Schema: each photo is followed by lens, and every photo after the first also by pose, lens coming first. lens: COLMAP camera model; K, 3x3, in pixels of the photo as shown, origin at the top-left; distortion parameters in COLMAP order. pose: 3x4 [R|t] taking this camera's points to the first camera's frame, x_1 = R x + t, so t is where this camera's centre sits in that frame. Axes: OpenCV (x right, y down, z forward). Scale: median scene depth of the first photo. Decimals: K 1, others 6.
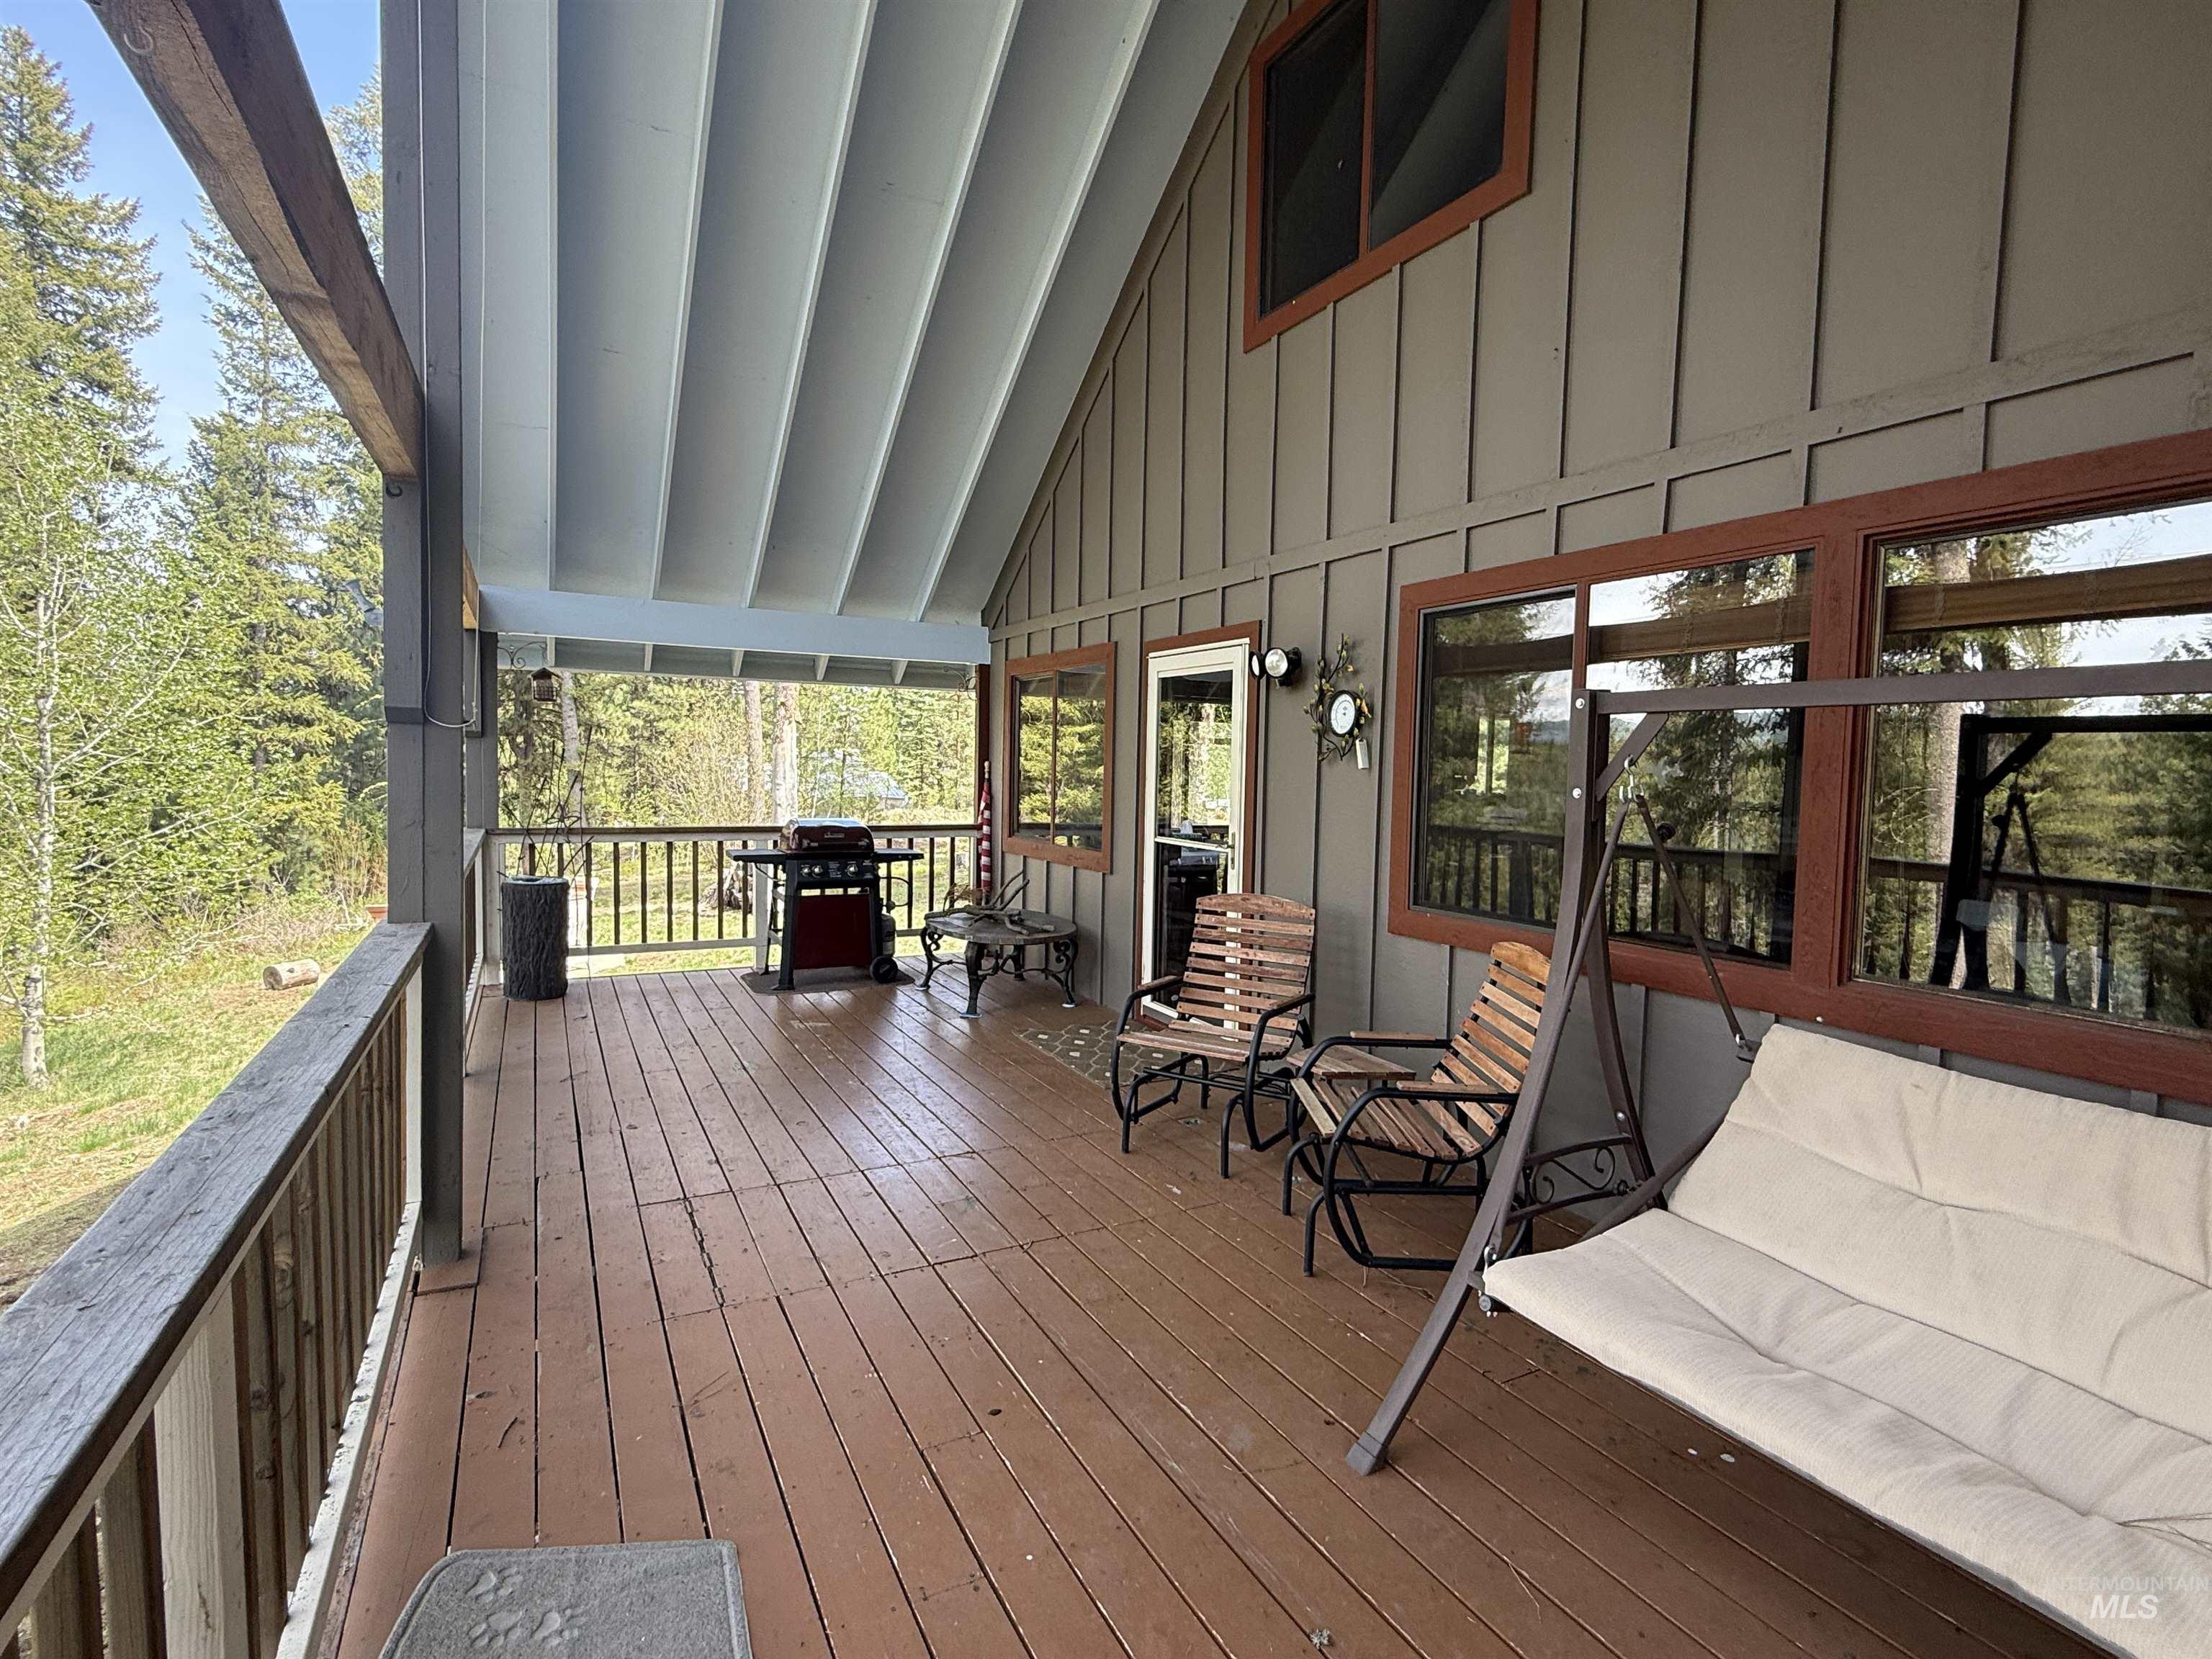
lens RADIAL K [[1075.0, 0, 1106.5], [0, 1075.0, 833.7], [0, 0, 1]] dist [-0.000385, -0.000448]
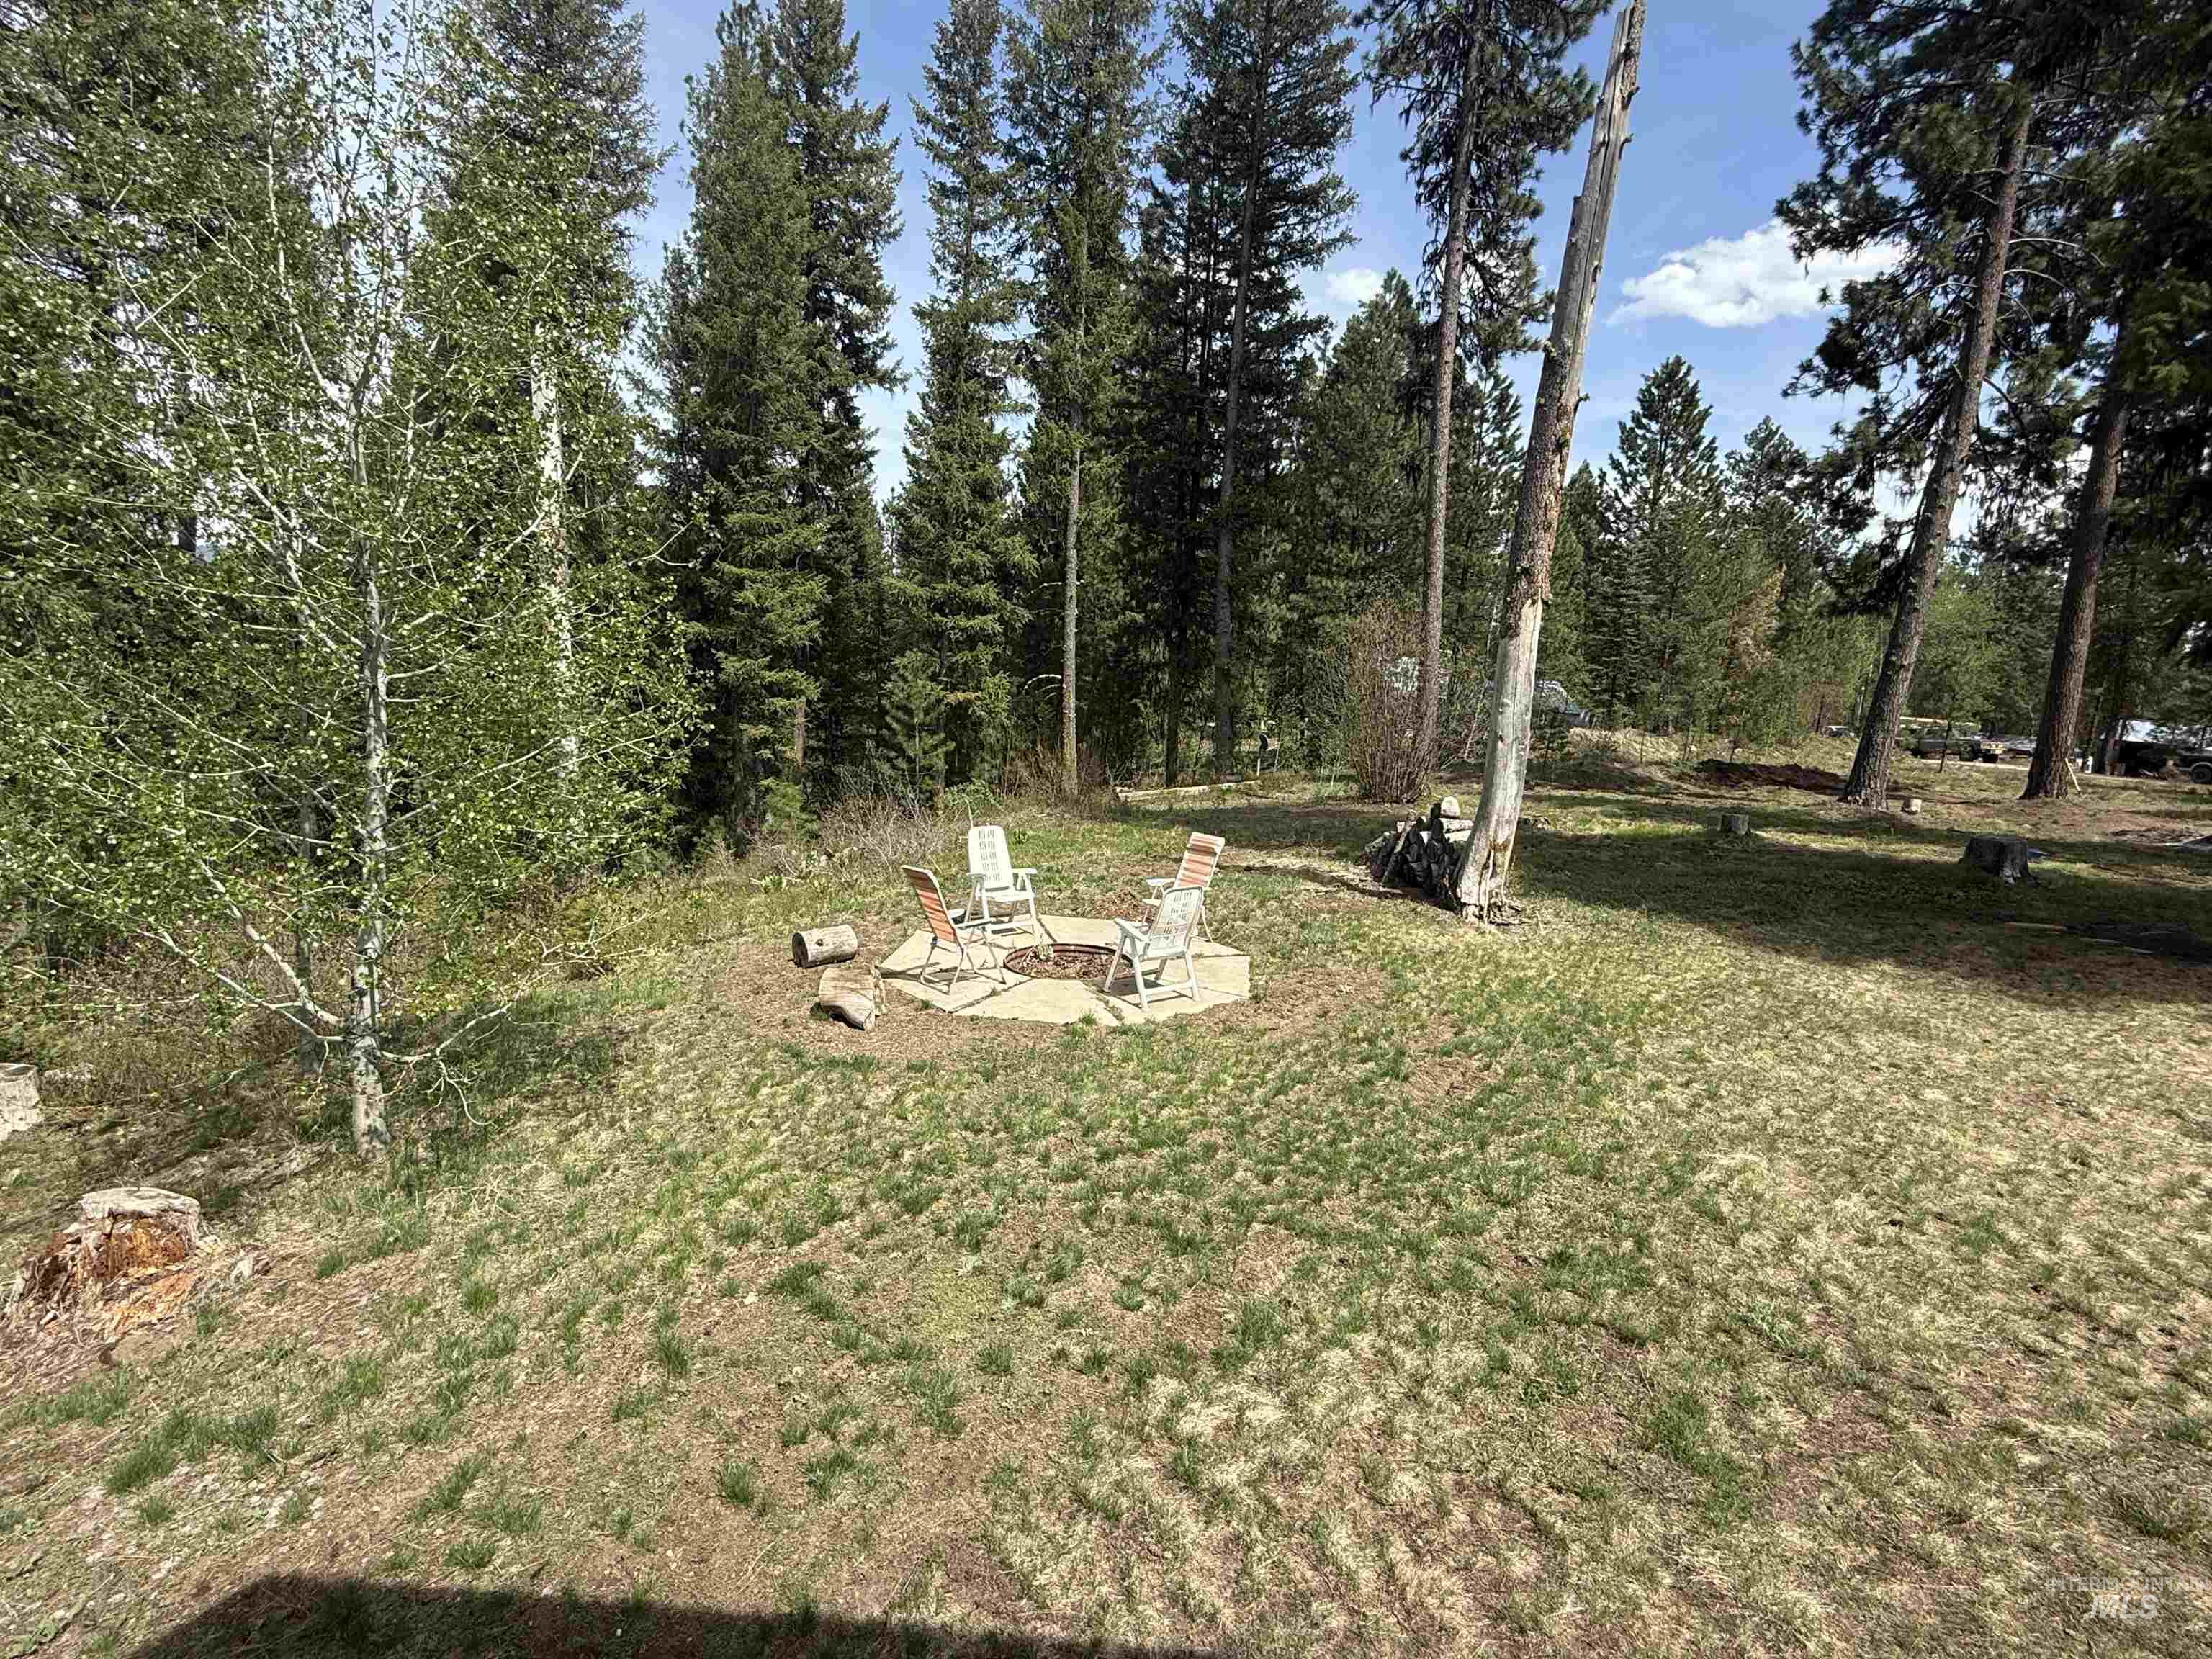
lens RADIAL K [[1075.0, 0, 1106.5], [0, 1075.0, 833.7], [0, 0, 1]] dist [-0.000385, -0.000448]
pose [[0.839349, 0.115309, -0.531222, -0.082960], [-0.067858, 0.991824, 0.108072, -0.012164], [0.539341, -0.054663, 0.840312, 0.183450]]
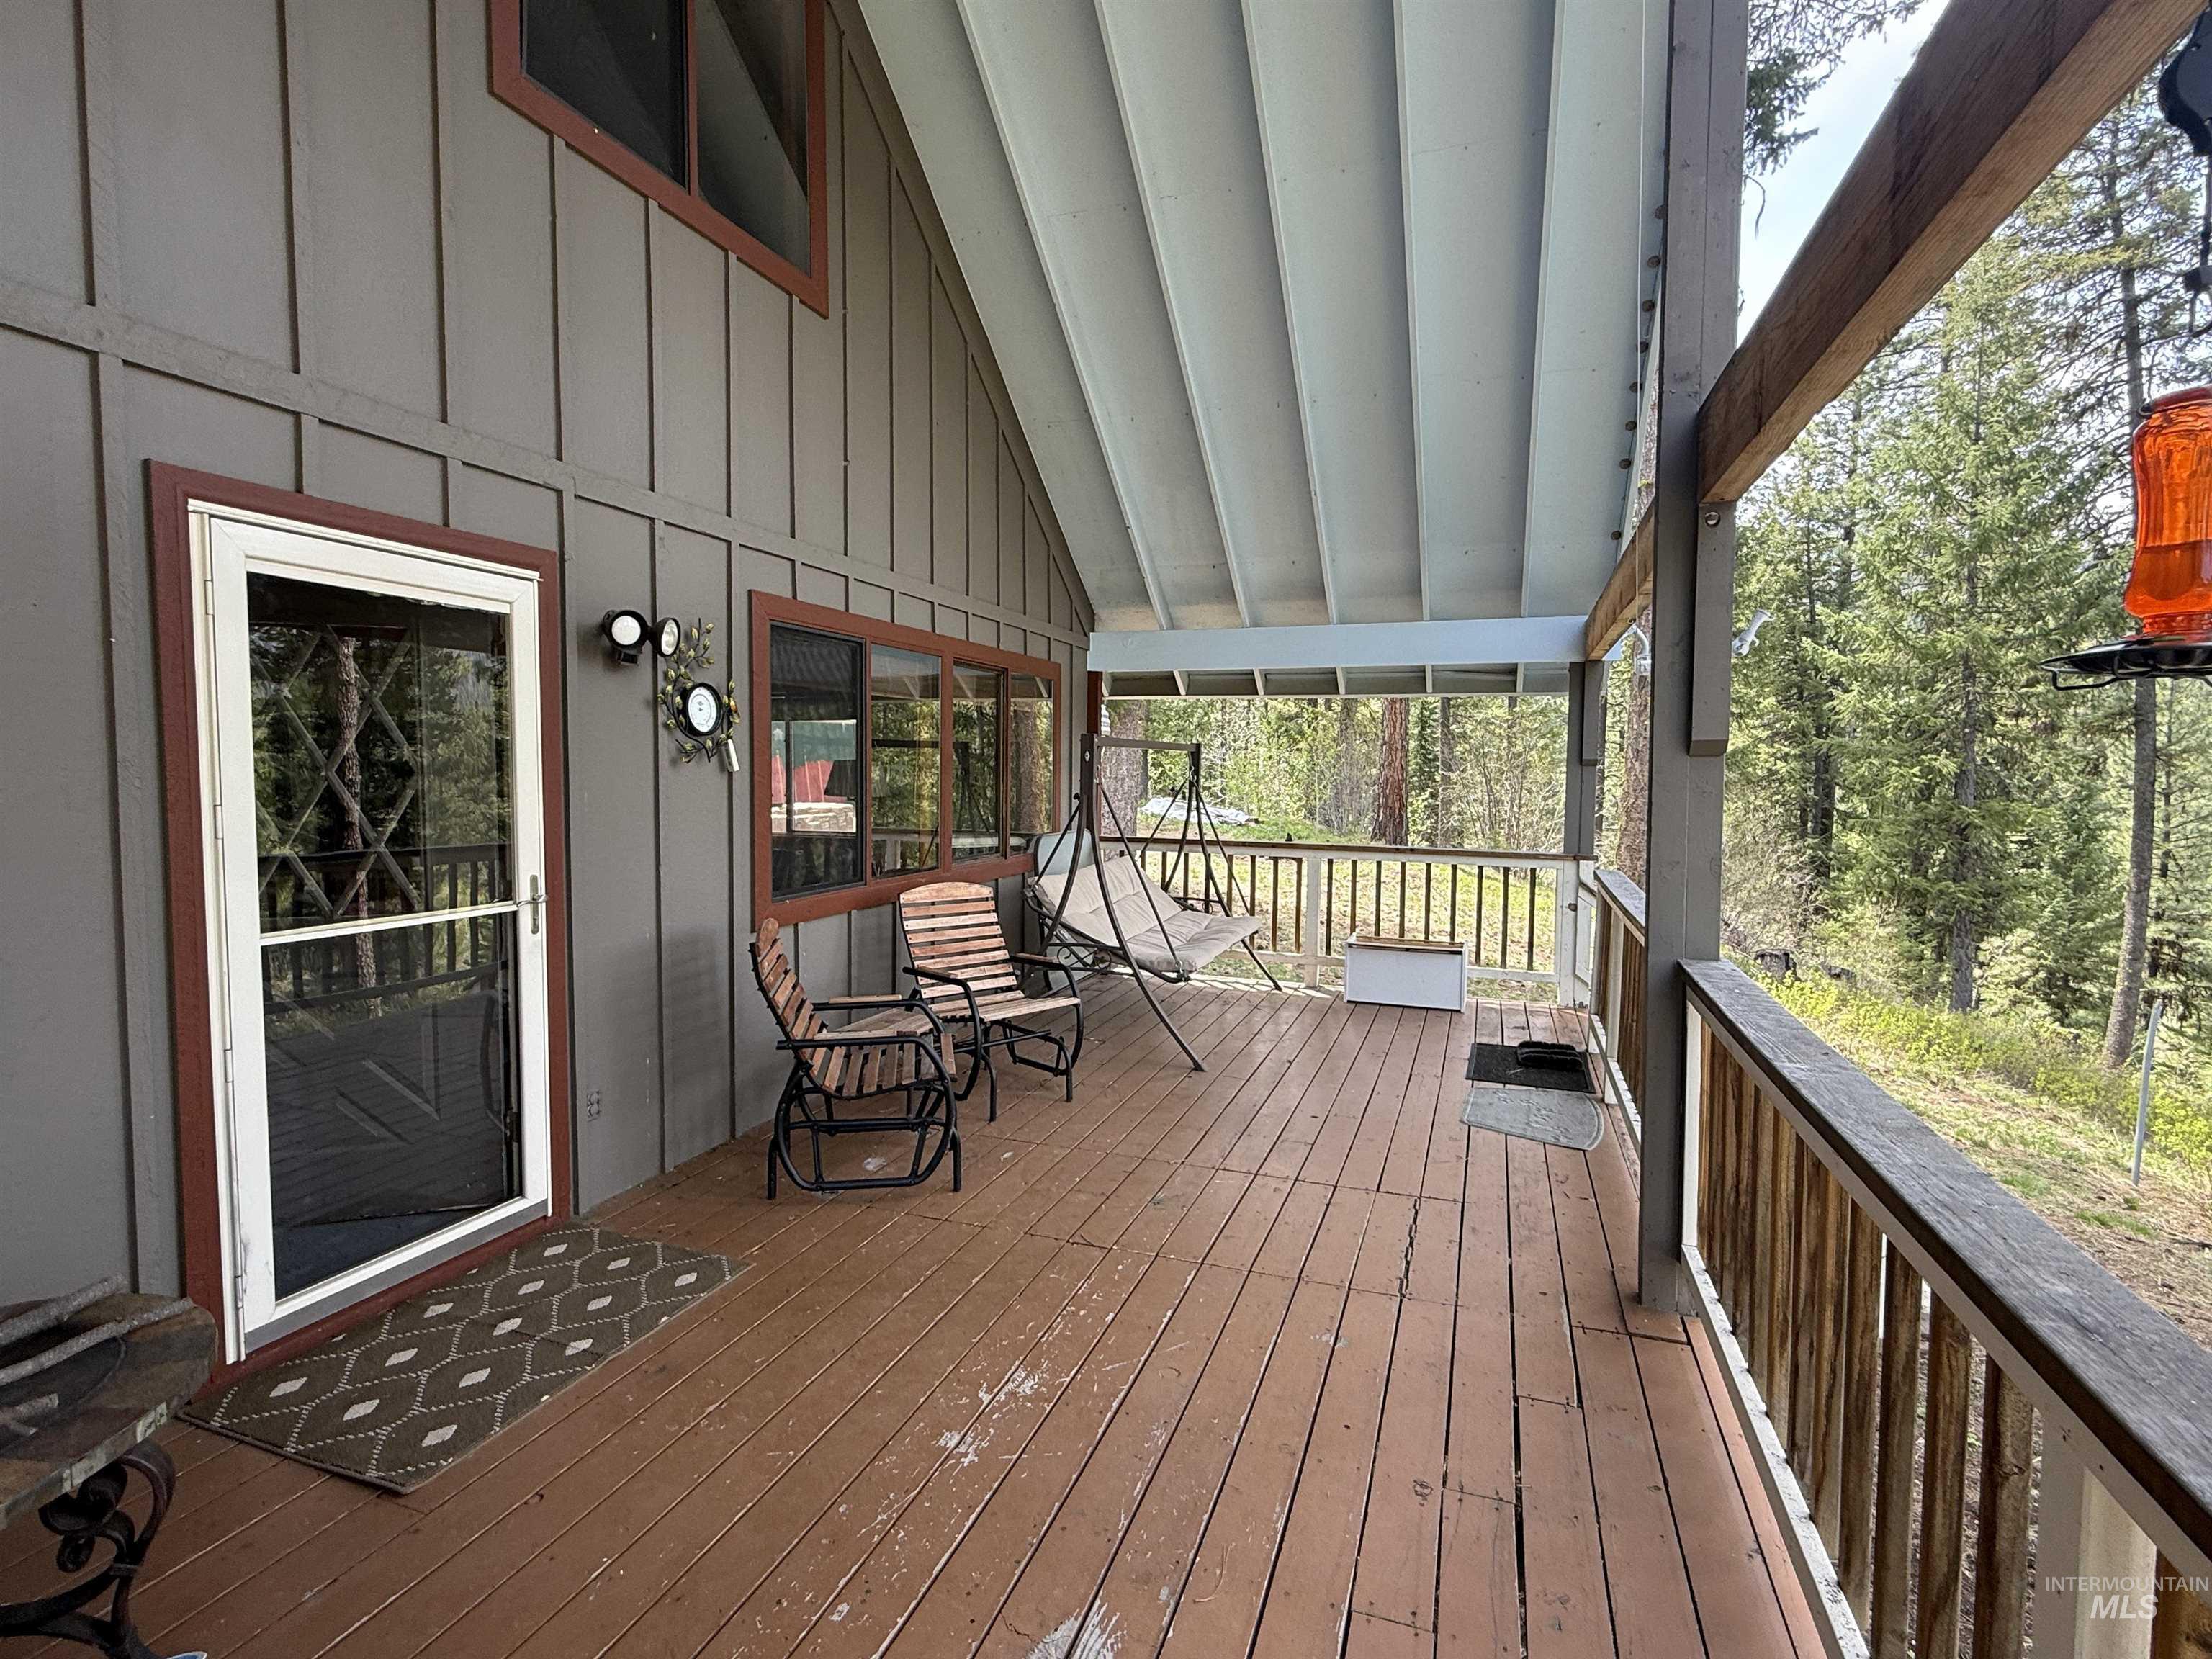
lens RADIAL K [[1075.0, 0, 1106.5], [0, 1075.0, 833.7], [0, 0, 1]] dist [-0.000385, -0.000448]
pose [[-0.673836, -0.069167, 0.735636, -0.874332], [0.030078, 0.992216, 0.120843, -0.140045], [-0.738268, 0.103555, -0.666510, 1.786630]]
